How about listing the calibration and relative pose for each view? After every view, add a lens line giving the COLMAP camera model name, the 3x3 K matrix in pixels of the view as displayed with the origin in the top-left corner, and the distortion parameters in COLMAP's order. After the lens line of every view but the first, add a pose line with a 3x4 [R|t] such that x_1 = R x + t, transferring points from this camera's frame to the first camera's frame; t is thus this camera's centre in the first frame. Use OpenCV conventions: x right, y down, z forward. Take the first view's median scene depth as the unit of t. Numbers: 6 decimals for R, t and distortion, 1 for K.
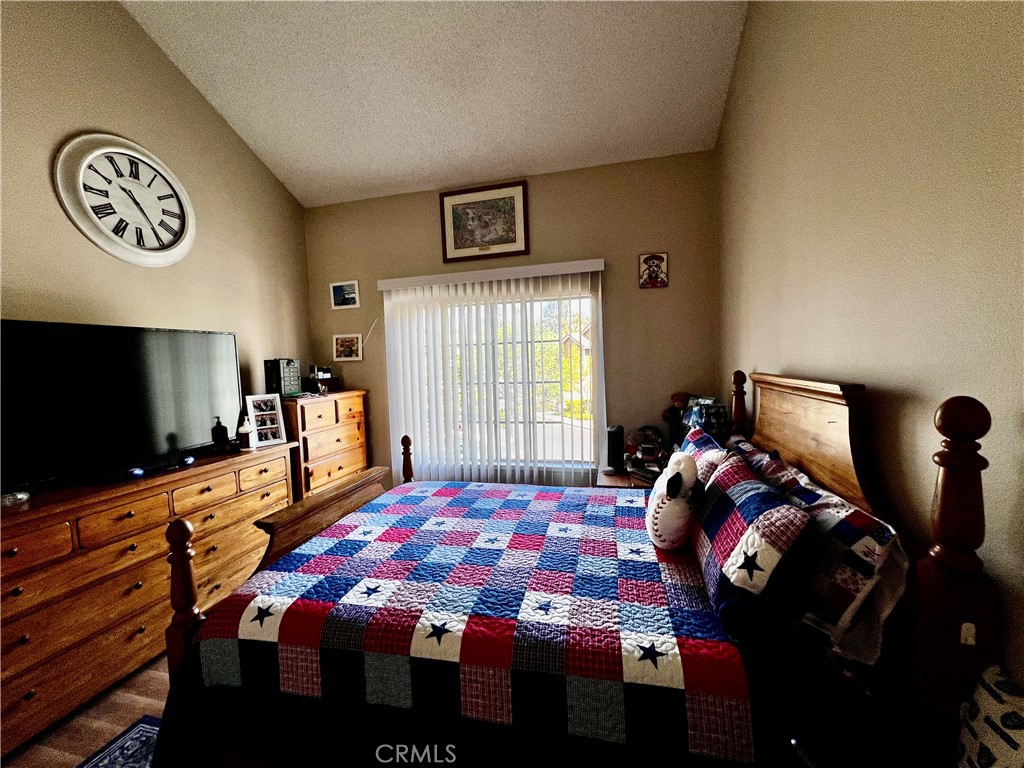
lens RADIAL K [[411.5, 0, 512.8], [0, 411.5, 385.2], [0, 0, 1]] dist [-0.000665, 0.000261]
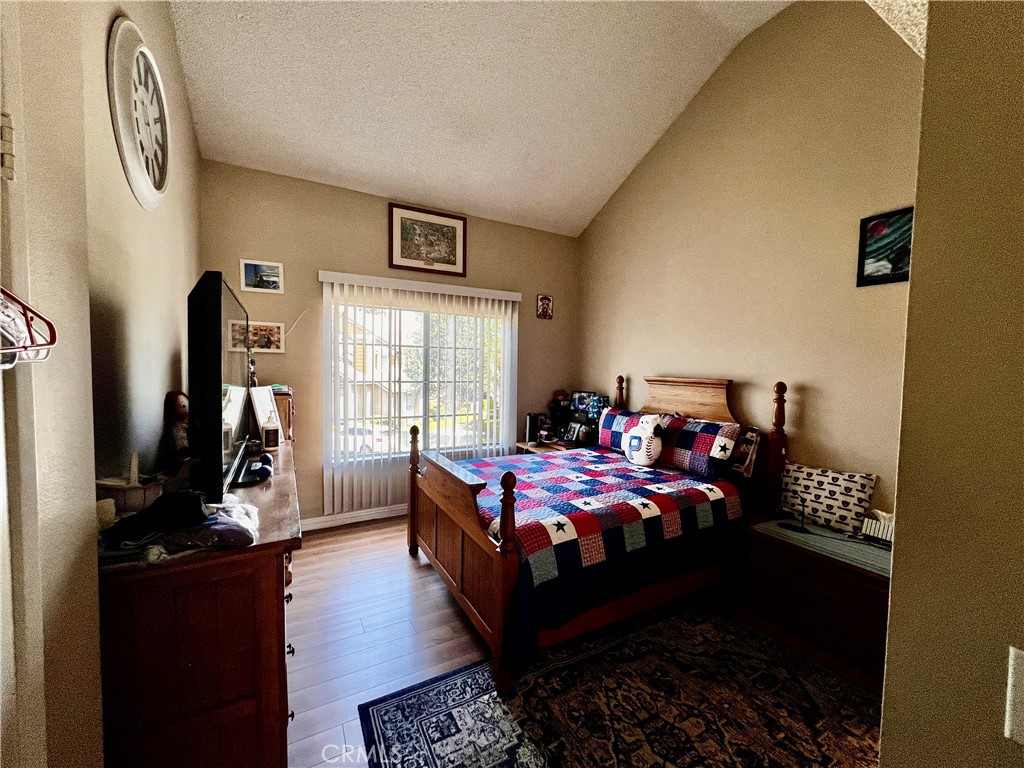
lens RADIAL K [[411.5, 0, 511.3], [0, 411.5, 386.0], [0, 0, 1]] dist [-0.000665, 0.000261]
pose [[0.727517, 0.015917, 0.685905, -0.699323], [-0.000591, 0.999745, -0.022574, 0.035079], [-0.686090, 0.016018, 0.727341, 0.015169]]
